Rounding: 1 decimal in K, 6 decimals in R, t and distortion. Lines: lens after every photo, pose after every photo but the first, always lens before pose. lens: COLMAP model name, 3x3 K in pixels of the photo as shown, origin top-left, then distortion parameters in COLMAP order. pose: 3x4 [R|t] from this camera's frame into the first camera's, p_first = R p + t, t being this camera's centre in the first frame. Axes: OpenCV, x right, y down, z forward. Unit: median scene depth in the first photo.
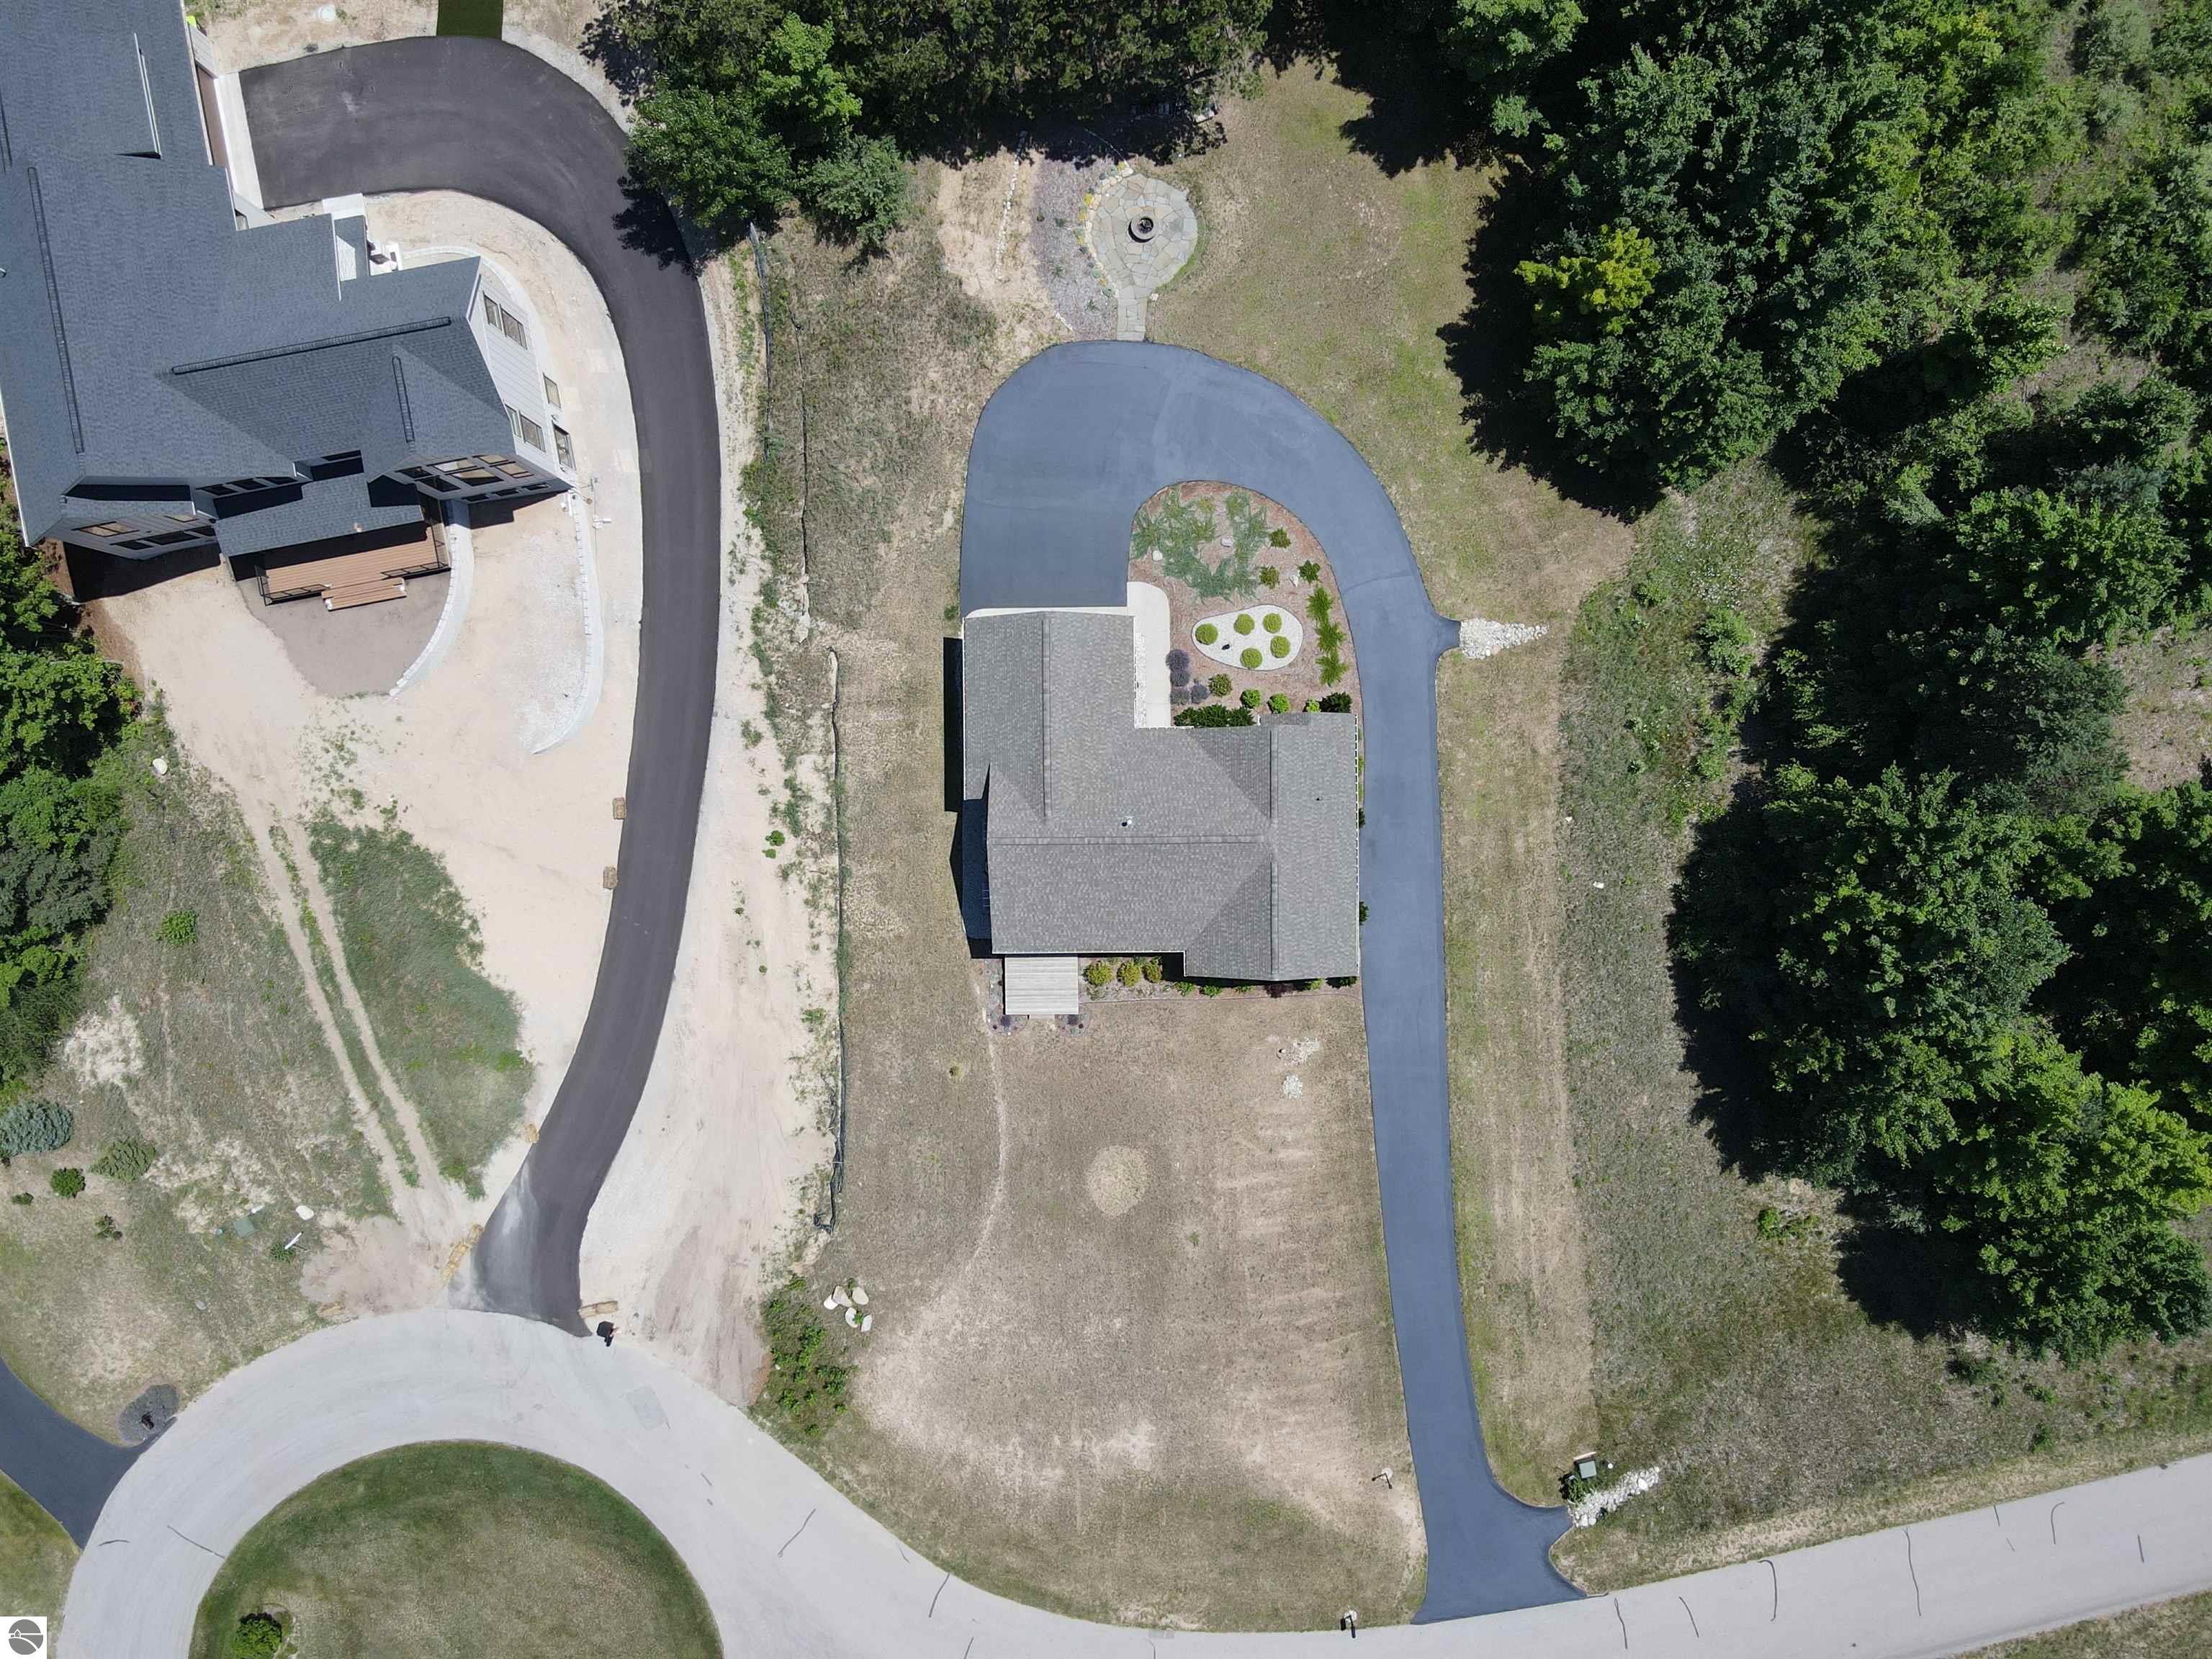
lens RADIAL K [[1608.2, 0, 1106.0], [0, 1608.2, 829.5], [0, 0, 1]] dist [0.001086, -0.000020]
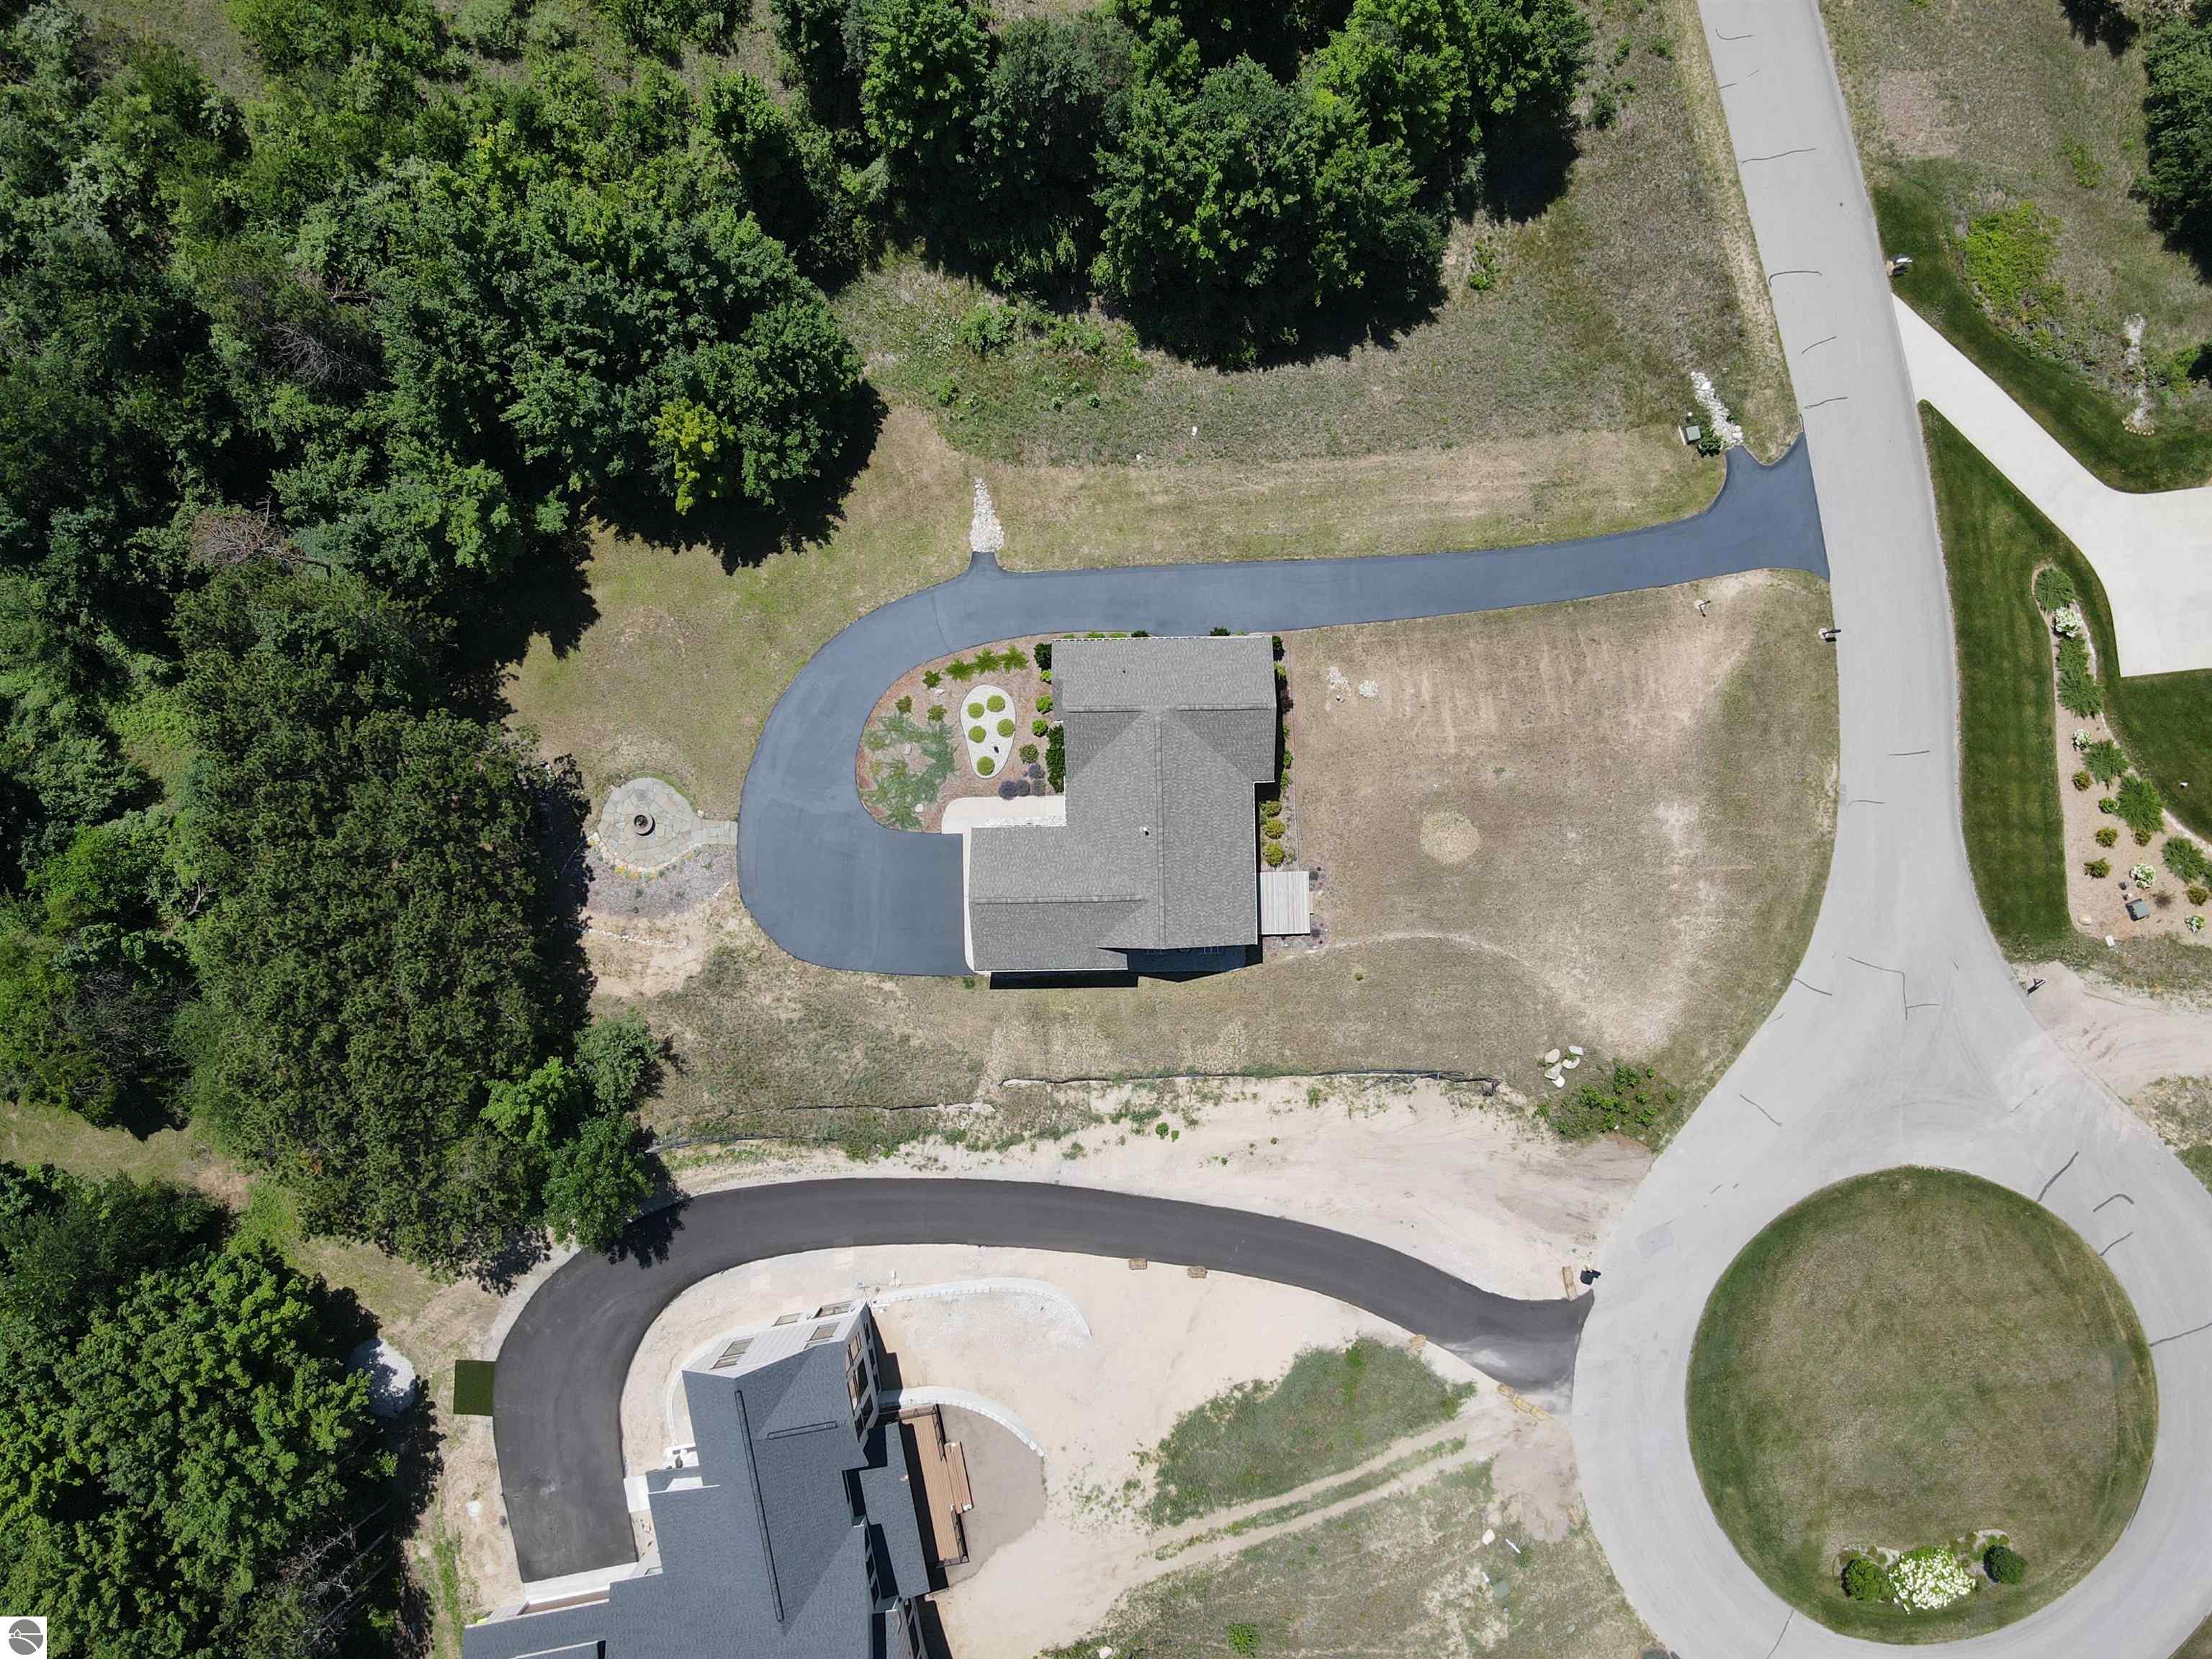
lens RADIAL K [[1608.2, 0, 1106.0], [0, 1608.2, 829.5], [0, 0, 1]] dist [0.001086, -0.000020]
pose [[-0.009706, -0.999799, 0.017530, -0.005670], [0.999482, -0.010237, -0.030501, 0.002870], [0.030674, 0.017224, 0.999381, -0.180776]]
